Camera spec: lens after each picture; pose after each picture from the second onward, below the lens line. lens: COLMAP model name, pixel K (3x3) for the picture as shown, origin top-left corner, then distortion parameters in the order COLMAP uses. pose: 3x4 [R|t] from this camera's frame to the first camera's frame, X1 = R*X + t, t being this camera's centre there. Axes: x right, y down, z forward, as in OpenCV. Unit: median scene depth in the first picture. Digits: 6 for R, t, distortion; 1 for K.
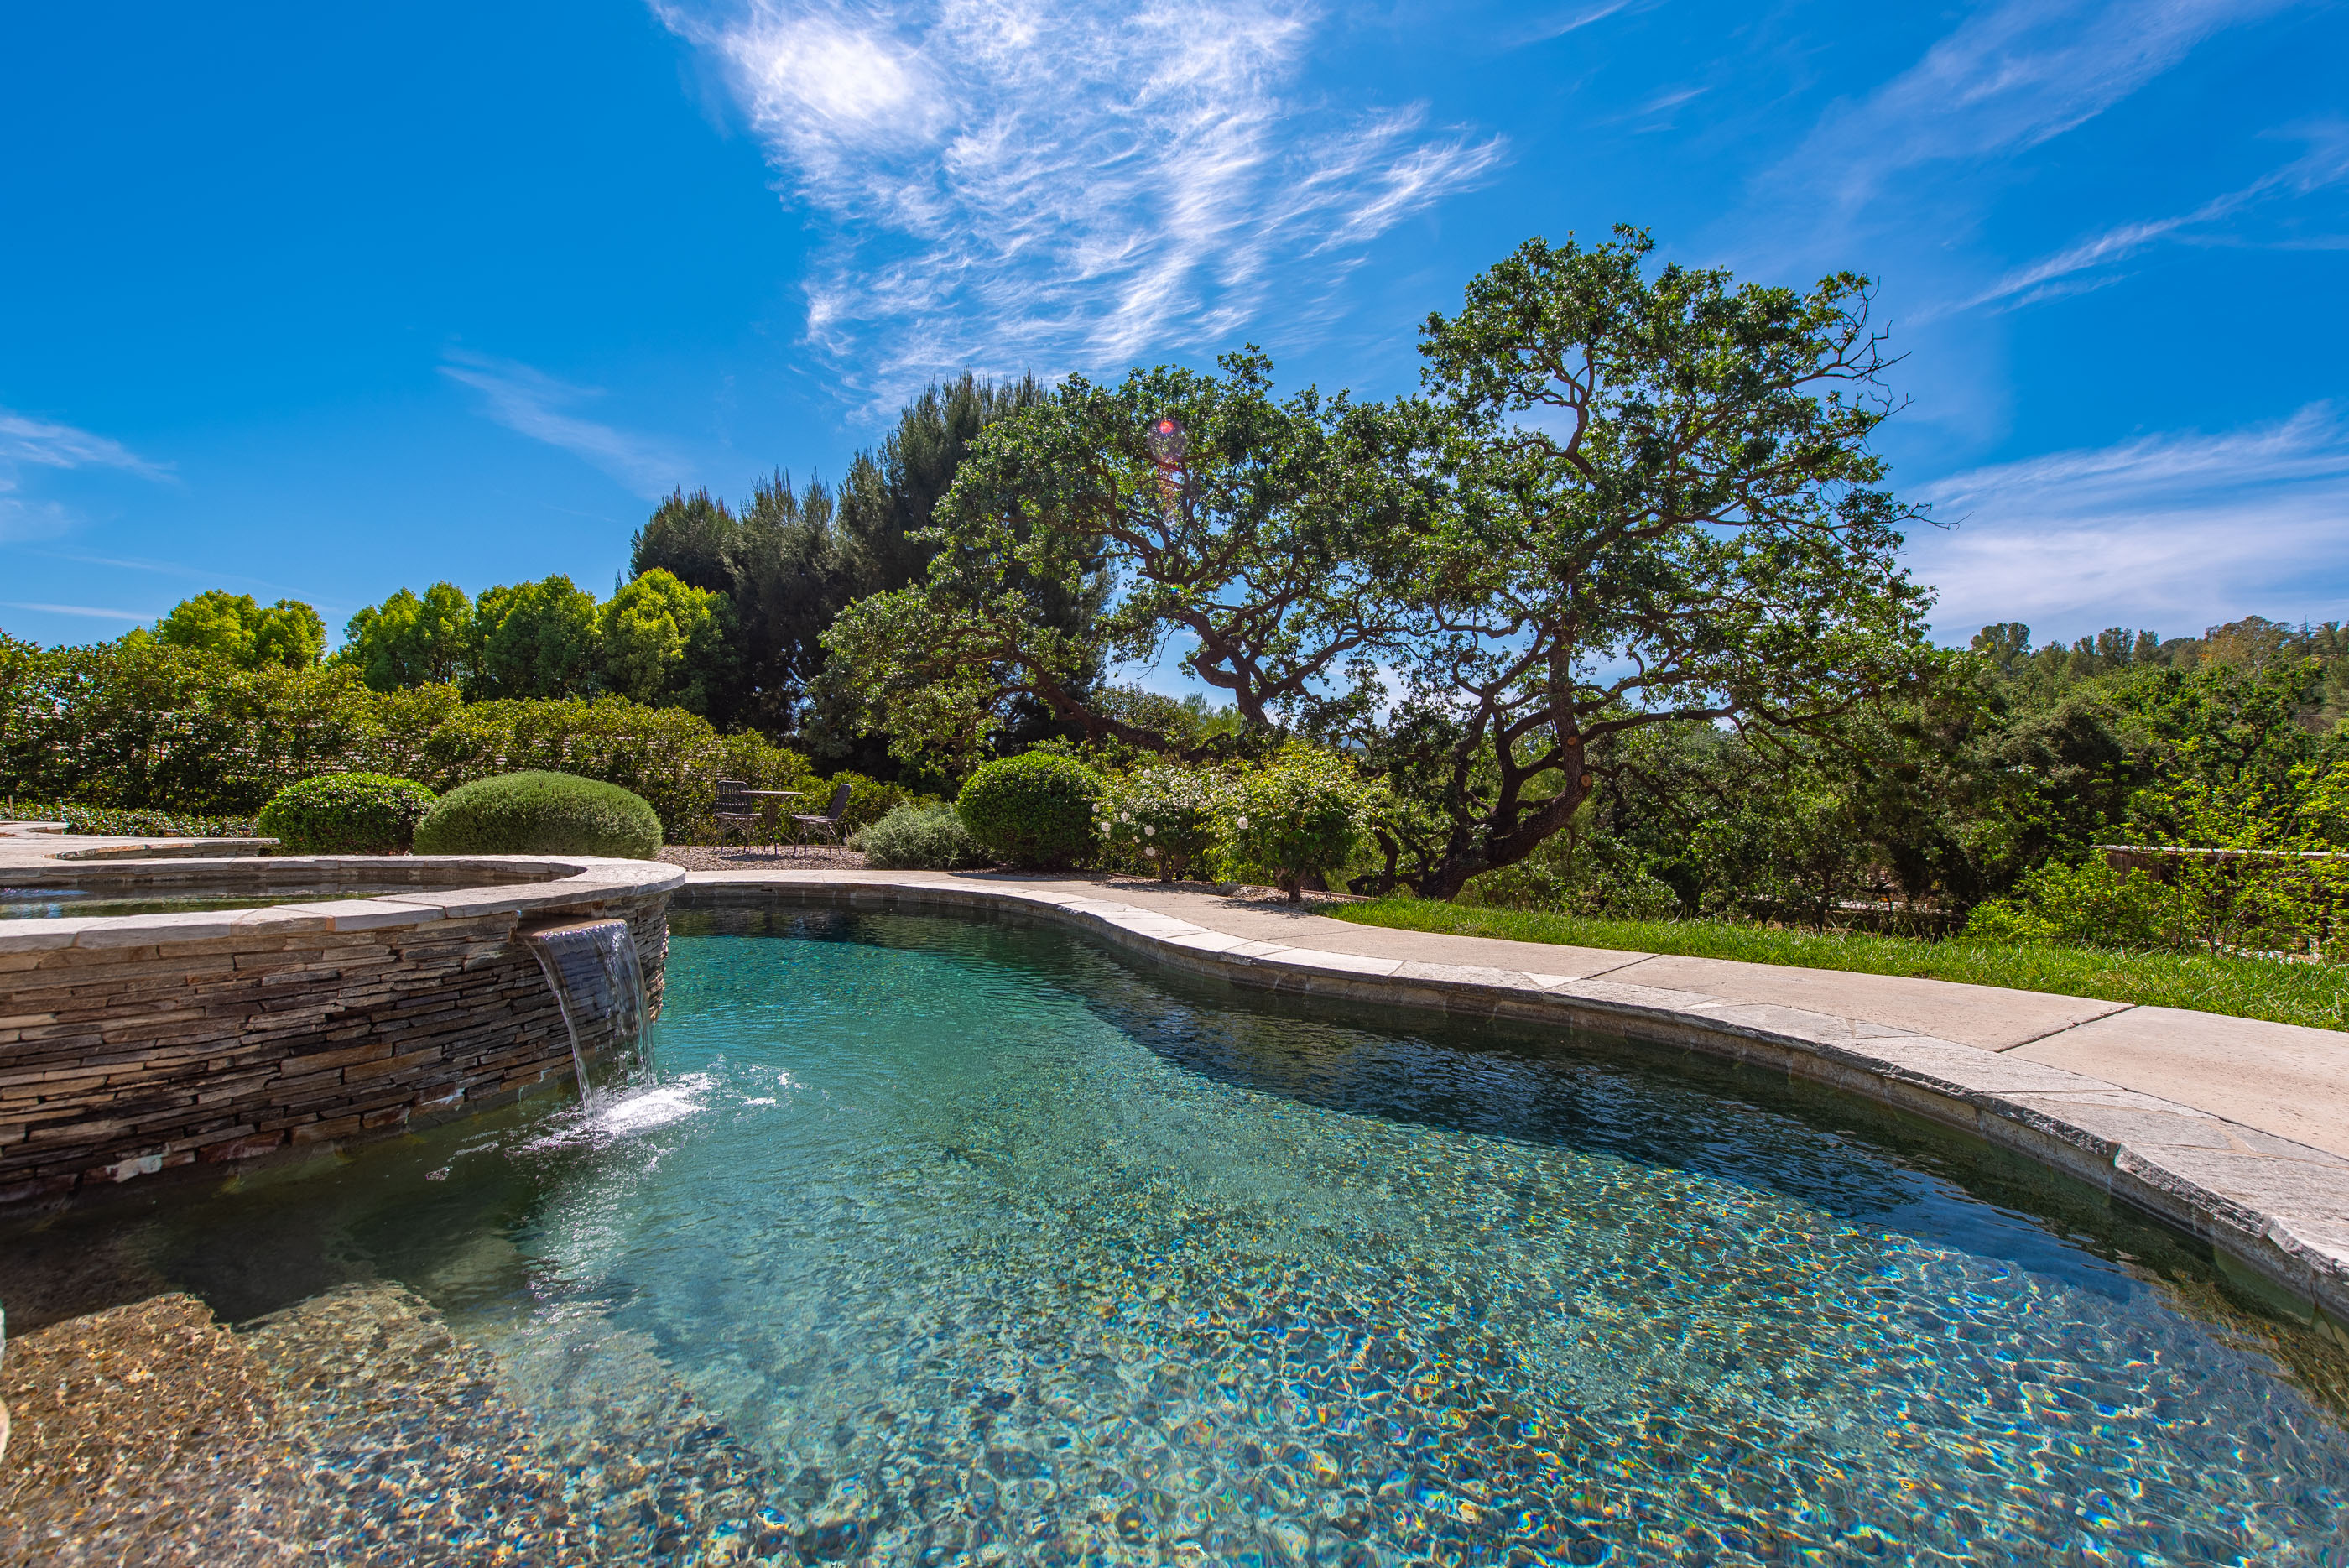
lens RADIAL K [[958.4, 0, 1174.5], [0, 958.4, 784.0], [0, 0, 1]] dist [0.018546, -0.008353]
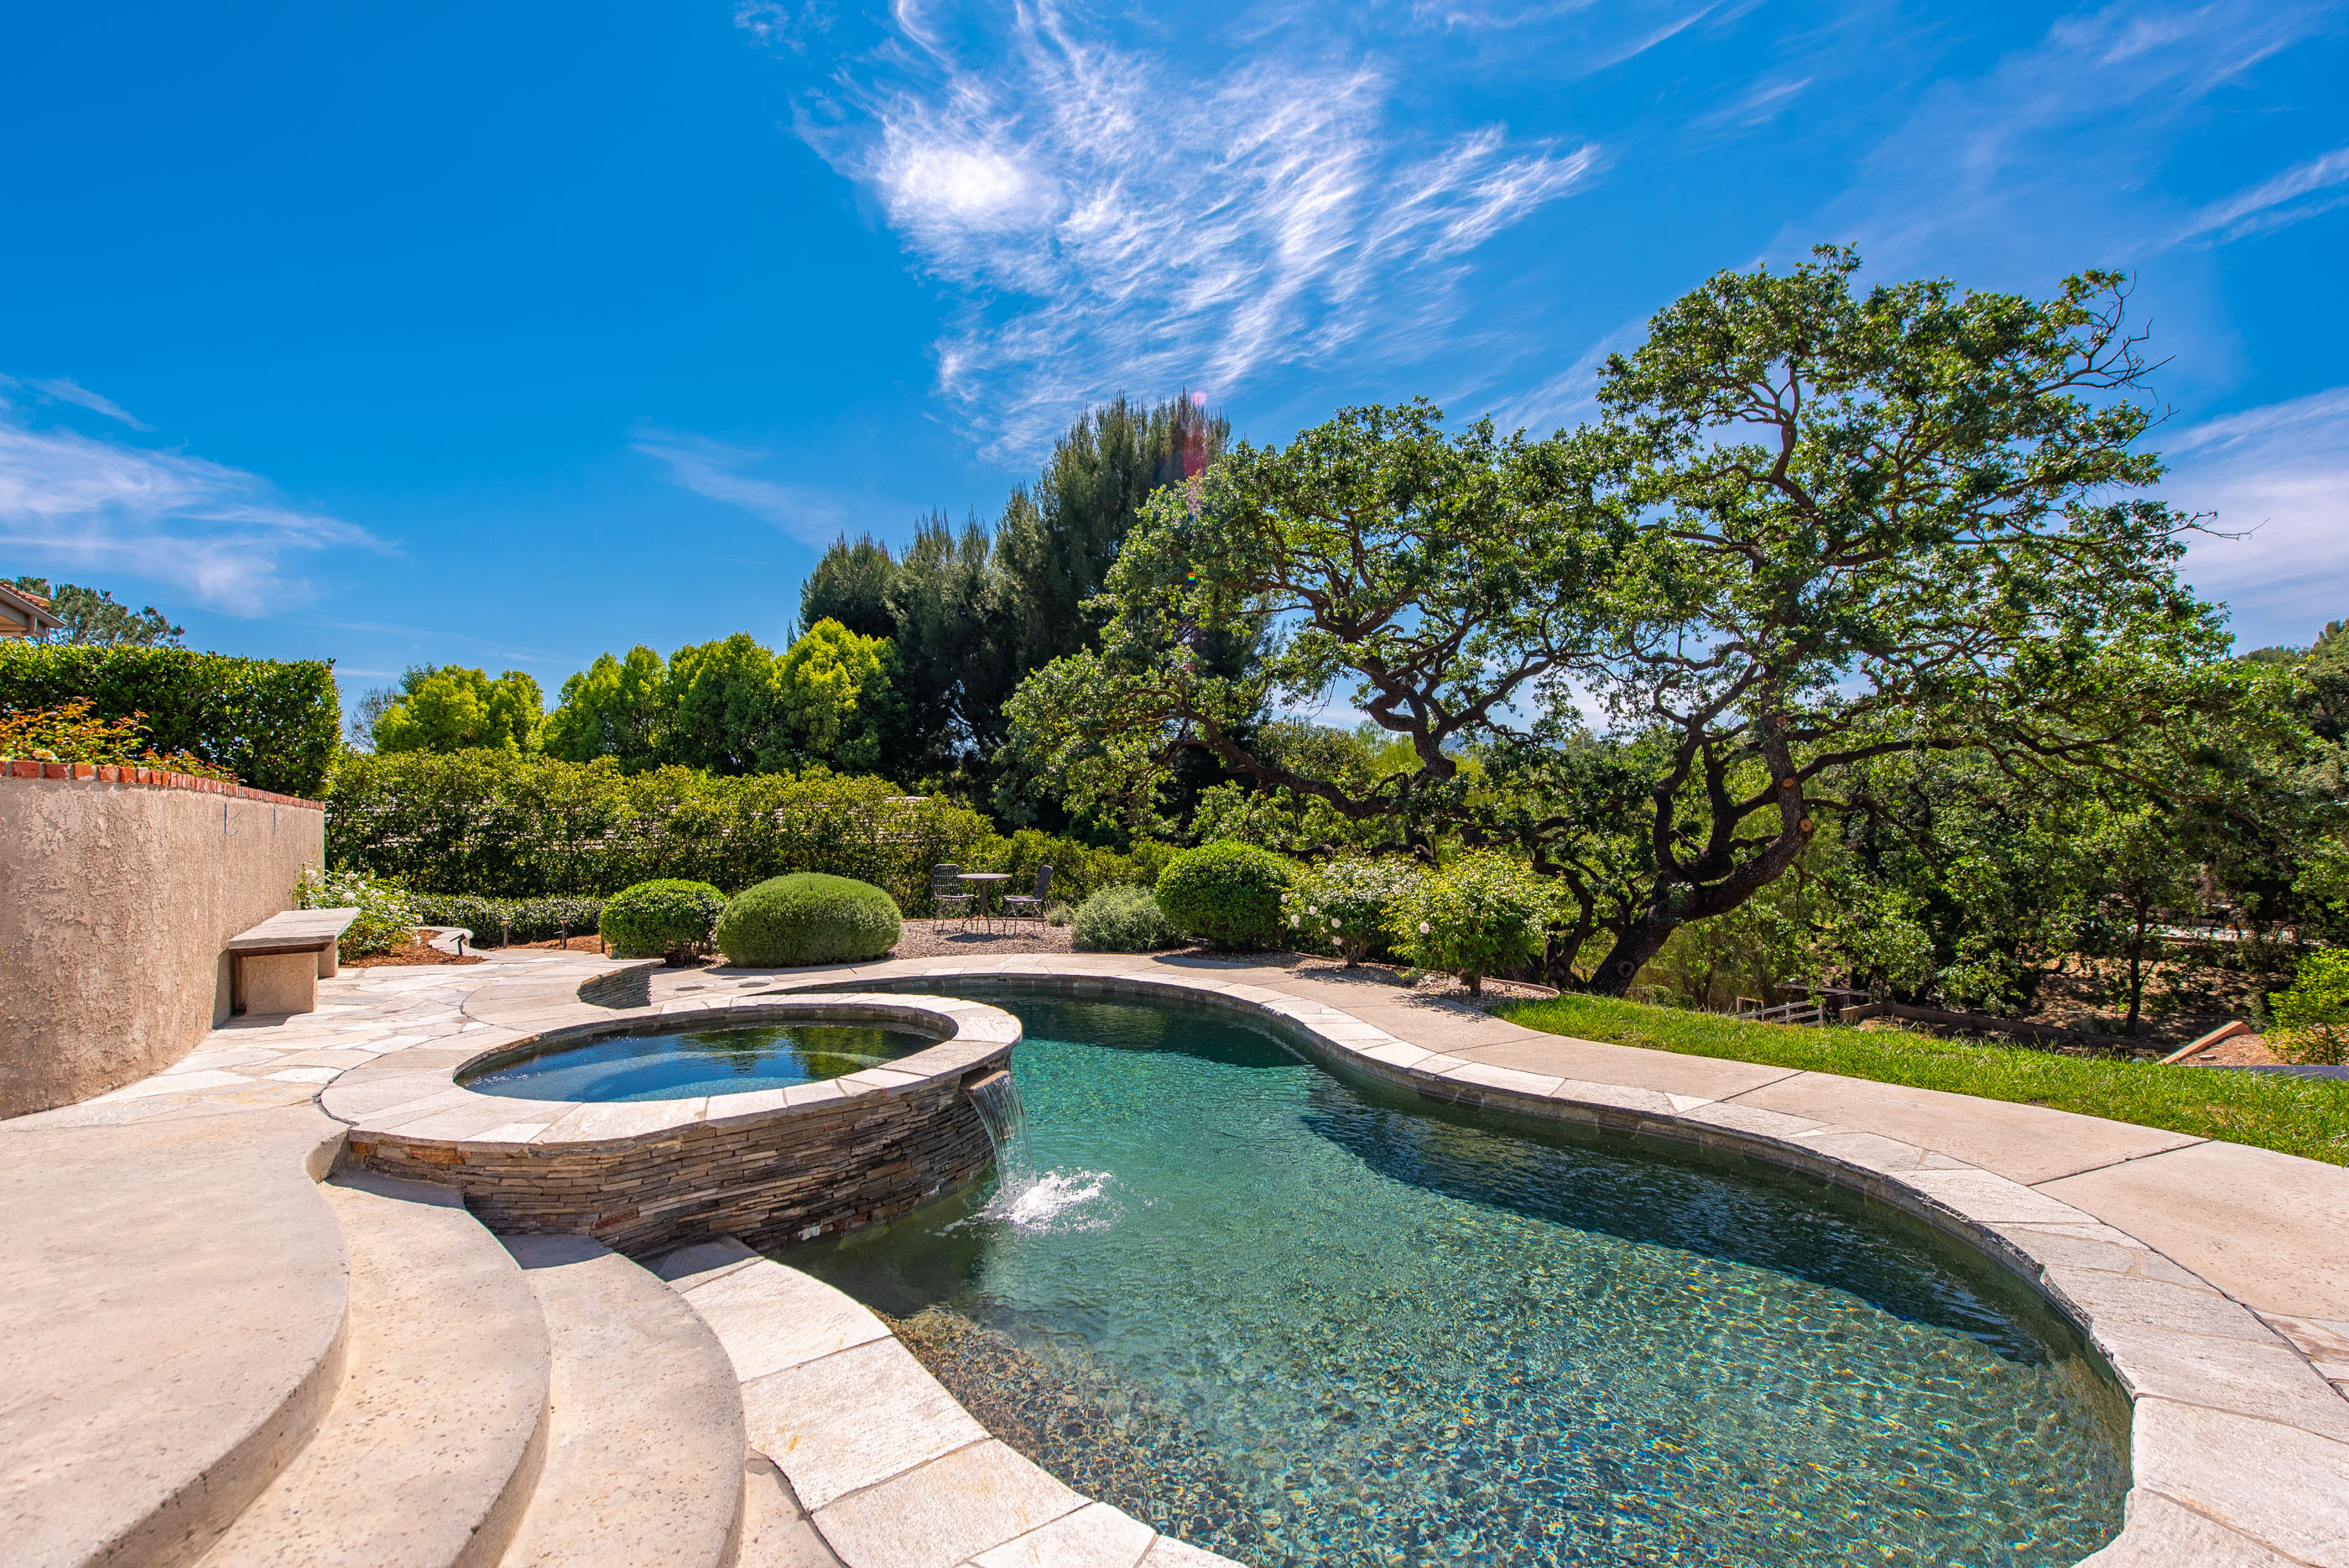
lens RADIAL K [[1055.7, 0, 1173.3], [0, 1055.7, 810.1], [0, 0, 1]] dist [0.019328, -0.005804]
pose [[0.986682, -0.028108, -0.160214, -0.006167], [0.030162, 0.999491, 0.010403, -0.046551], [0.159840, -0.015097, 0.987028, -0.099102]]
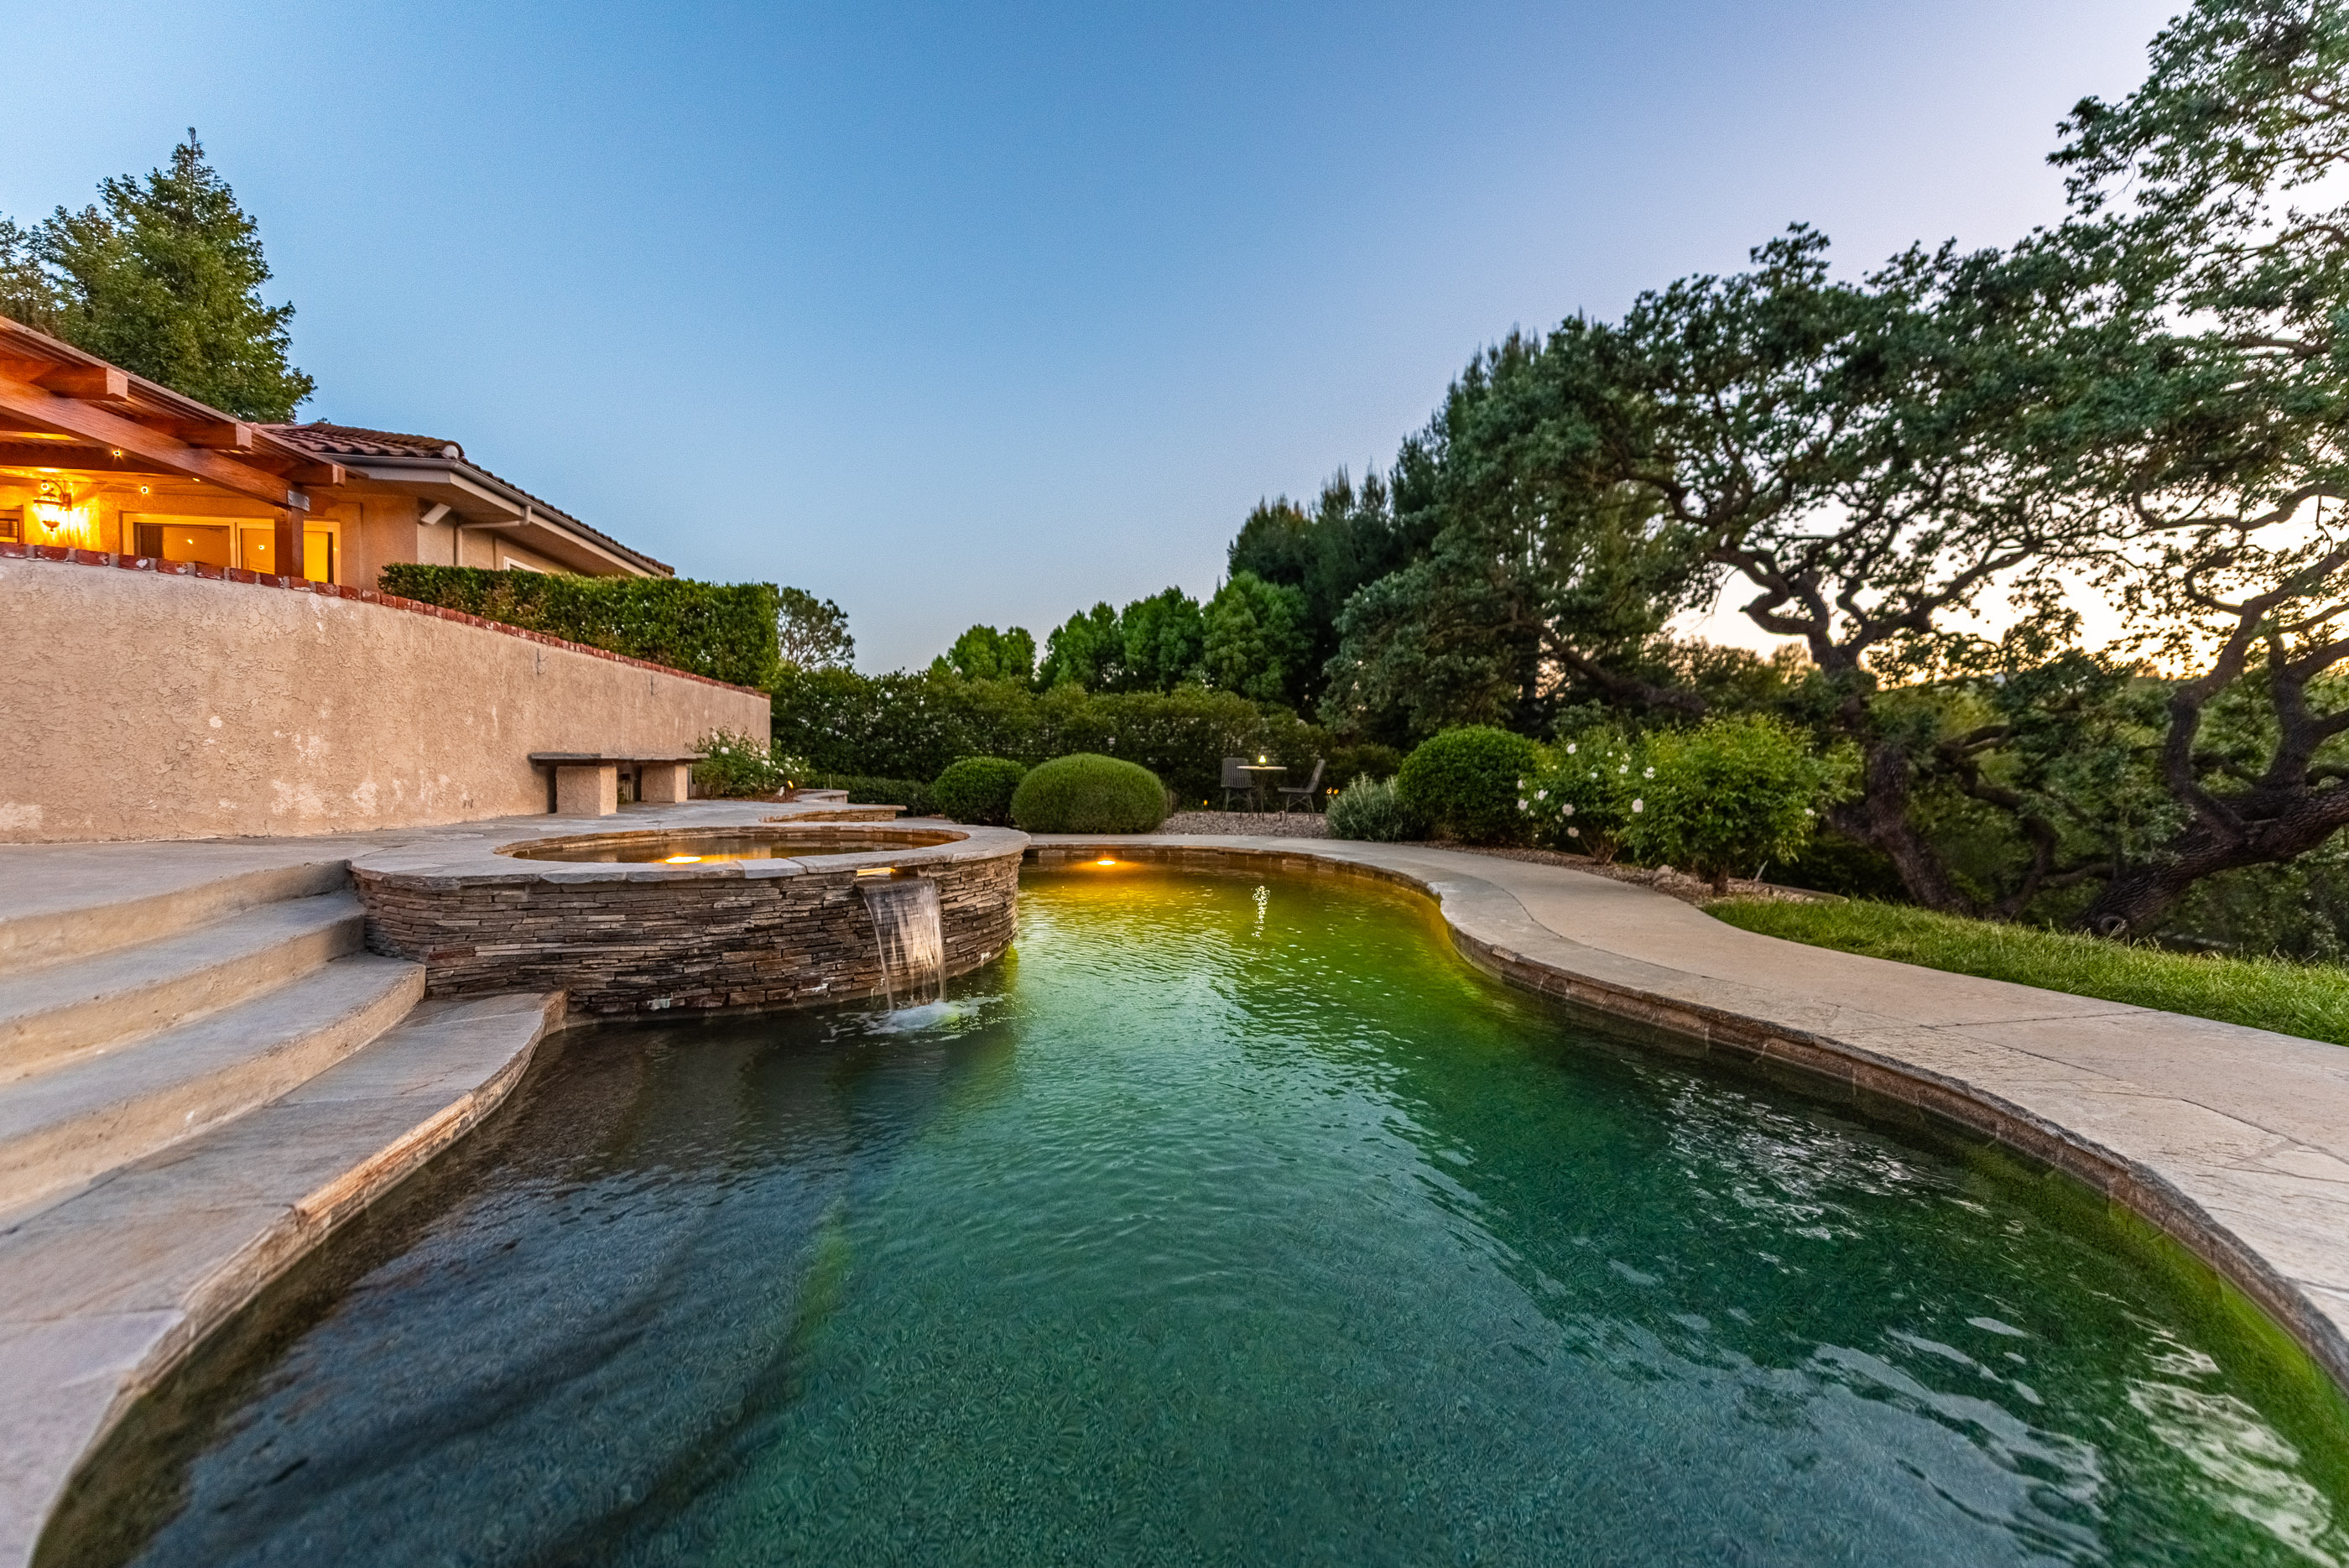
lens RADIAL K [[929.6, 0, 1187.9], [0, 929.6, 784.0], [0, 0, 1]] dist [0.016733, -0.006189]
pose [[0.831499, 0.004614, -0.555508, 0.082218], [0.016557, 0.999315, 0.033084, -0.006237], [0.555280, -0.036707, 0.830853, 0.013358]]
